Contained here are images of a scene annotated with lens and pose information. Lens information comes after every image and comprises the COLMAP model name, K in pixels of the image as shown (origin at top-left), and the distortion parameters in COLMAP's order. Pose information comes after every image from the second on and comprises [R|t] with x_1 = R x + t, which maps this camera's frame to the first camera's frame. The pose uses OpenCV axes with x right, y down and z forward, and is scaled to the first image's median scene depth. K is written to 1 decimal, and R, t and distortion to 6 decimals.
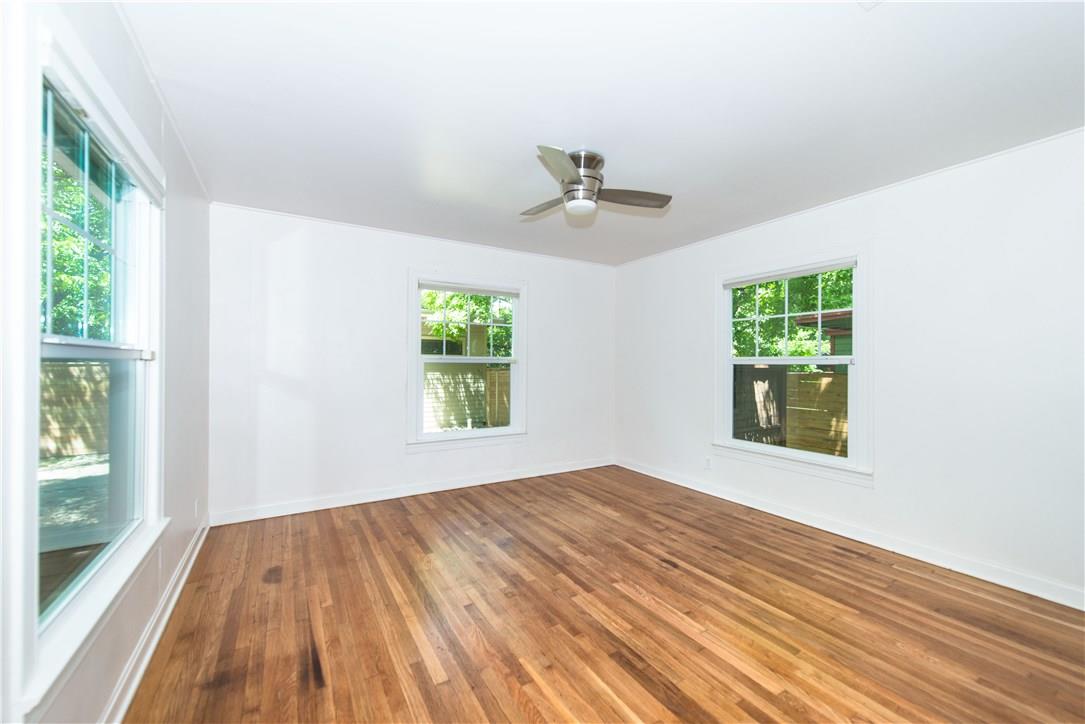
lens RADIAL K [[425.8, 0, 542.5], [0, 425.8, 362.0], [0, 0, 1]] dist [0.019910, -0.006608]
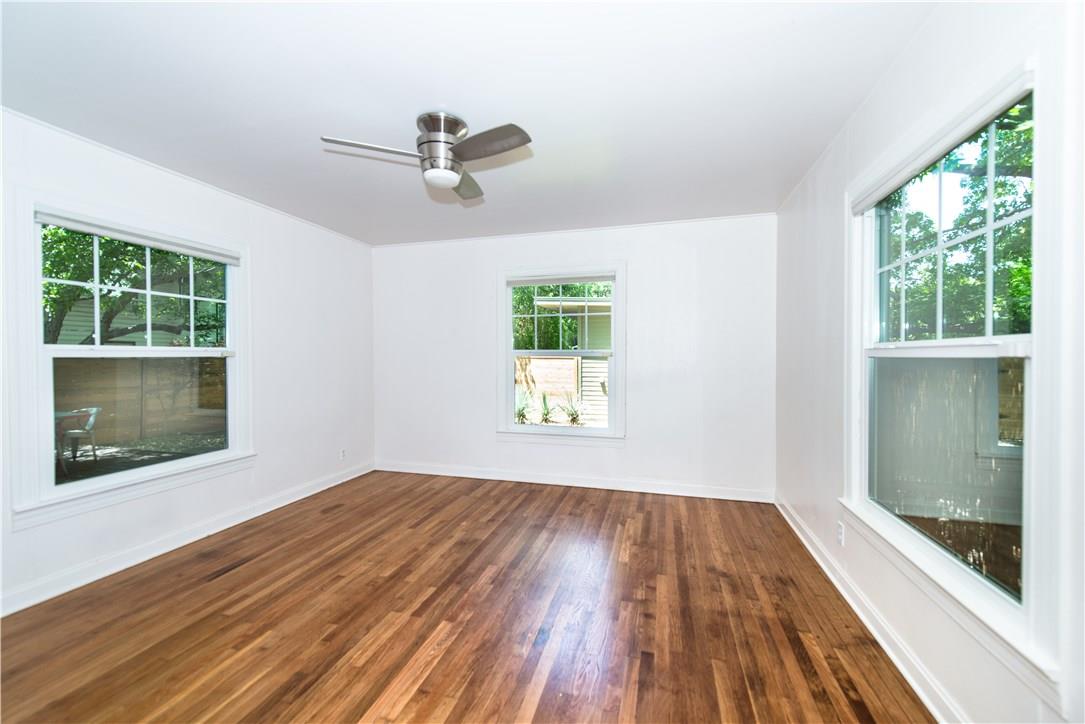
lens RADIAL K [[425.8, 0, 542.5], [0, 425.8, 362.0], [0, 0, 1]] dist [0.019910, -0.006608]
pose [[0.684327, 0.004296, -0.729163, 0.774063], [0.008502, 0.999868, 0.013871, 0.001023], [0.729126, -0.015692, 0.684200, 0.489894]]
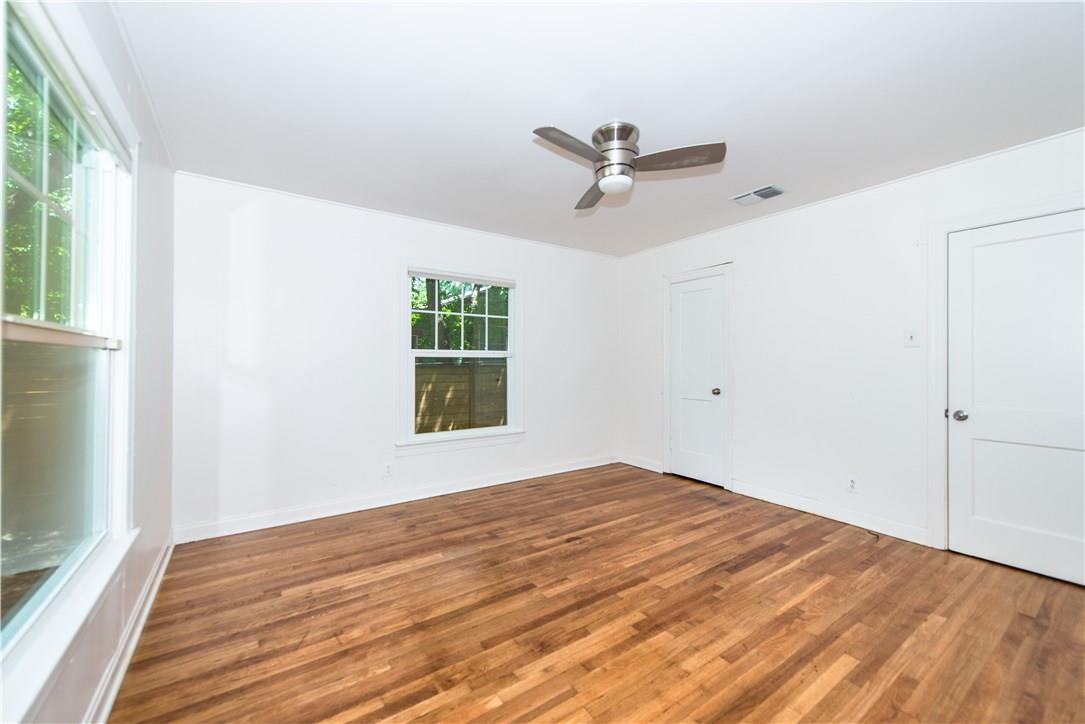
lens RADIAL K [[425.8, 0, 542.5], [0, 425.8, 362.0], [0, 0, 1]] dist [0.019910, -0.006608]
pose [[-0.062907, -0.005837, 0.998002, -0.731808], [-0.007373, 0.999958, 0.005384, 0.014004], [-0.997992, -0.007020, -0.062947, 1.084128]]
